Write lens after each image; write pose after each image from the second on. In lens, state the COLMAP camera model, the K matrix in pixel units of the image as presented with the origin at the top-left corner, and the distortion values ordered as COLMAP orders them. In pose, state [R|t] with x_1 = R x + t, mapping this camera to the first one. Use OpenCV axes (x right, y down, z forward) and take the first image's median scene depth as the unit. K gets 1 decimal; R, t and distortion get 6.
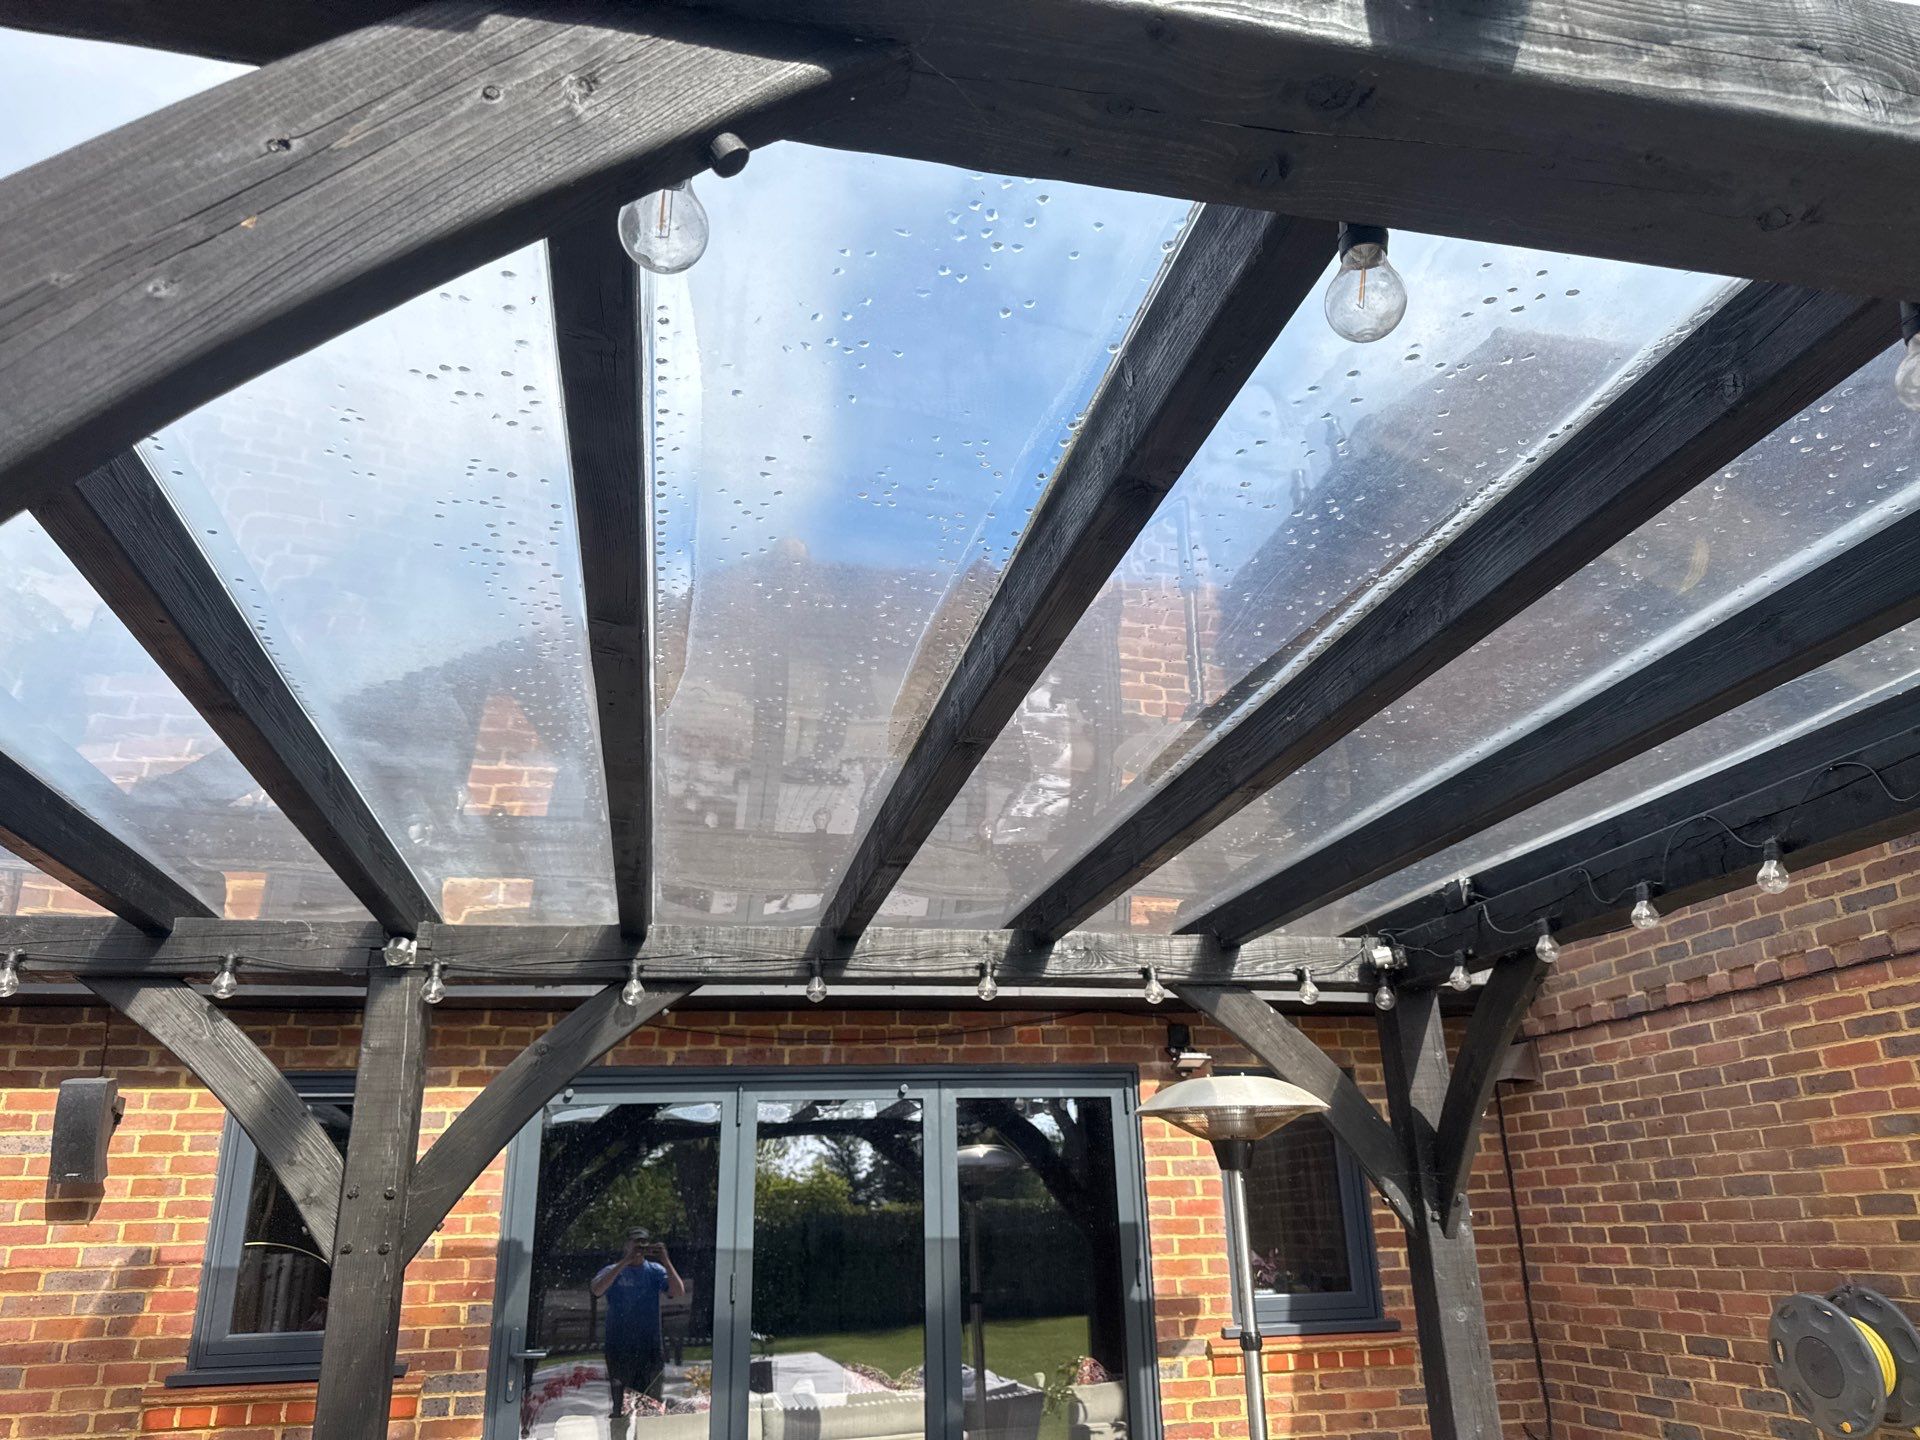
lens RADIAL K [[1364.4, 0, 955.7], [0, 1364.4, 715.7], [0, 0, 1]] dist [0.036383, -0.029955]
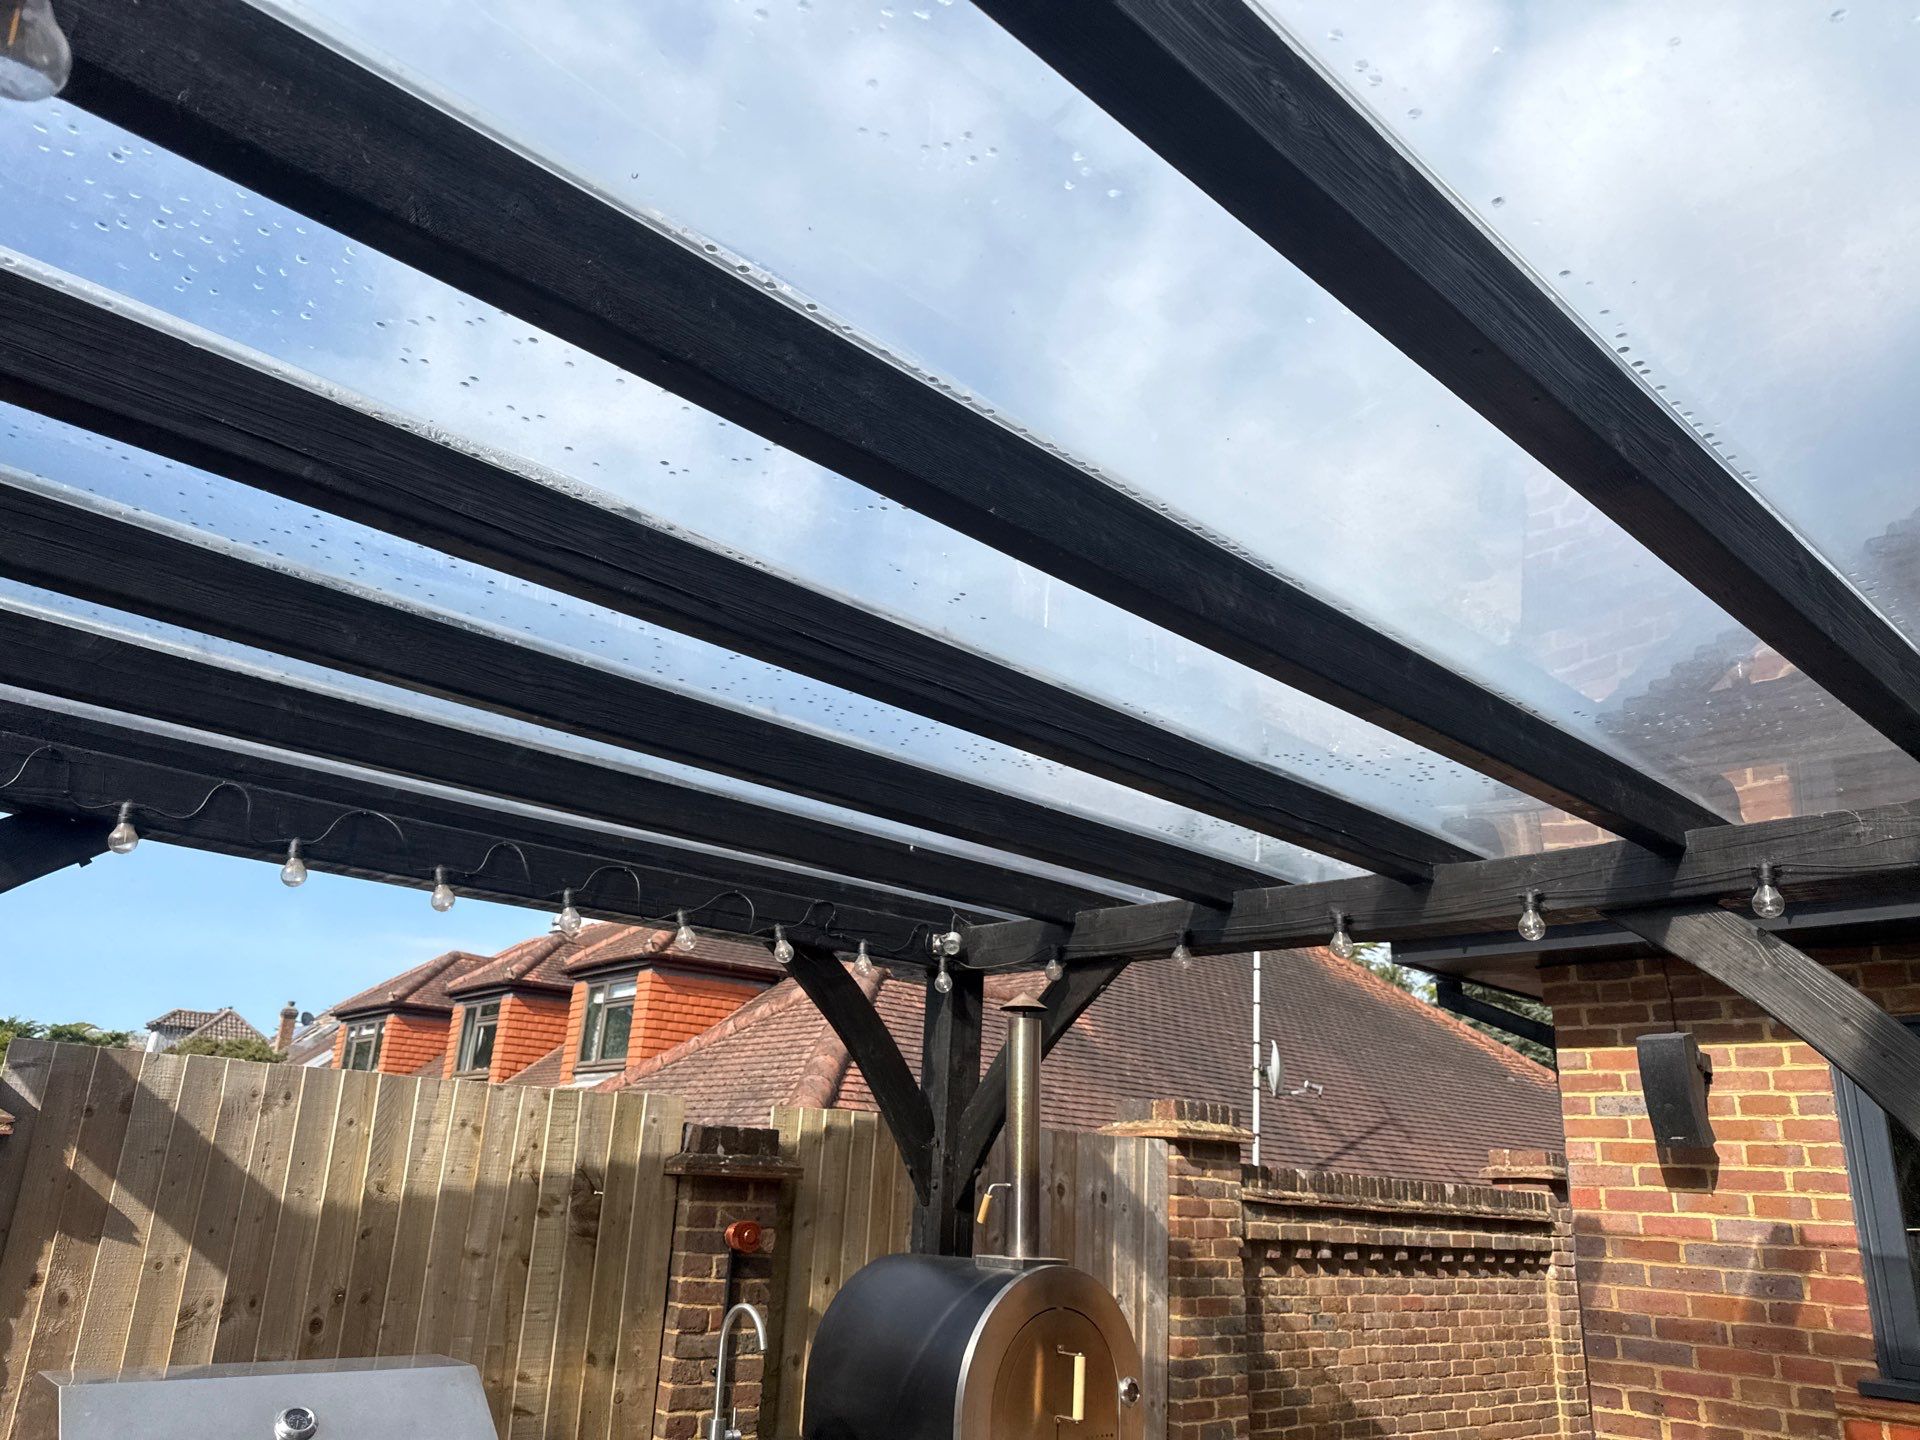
lens RADIAL K [[1364.4, 0, 967.5], [0, 1364.4, 723.8], [0, 0, 1]] dist [0.036383, -0.029955]
pose [[0.516683, -0.230081, -0.824683, -0.069382], [0.243743, 0.962886, -0.115928, 0.060451], [0.820748, -0.141113, 0.553588, 0.149751]]
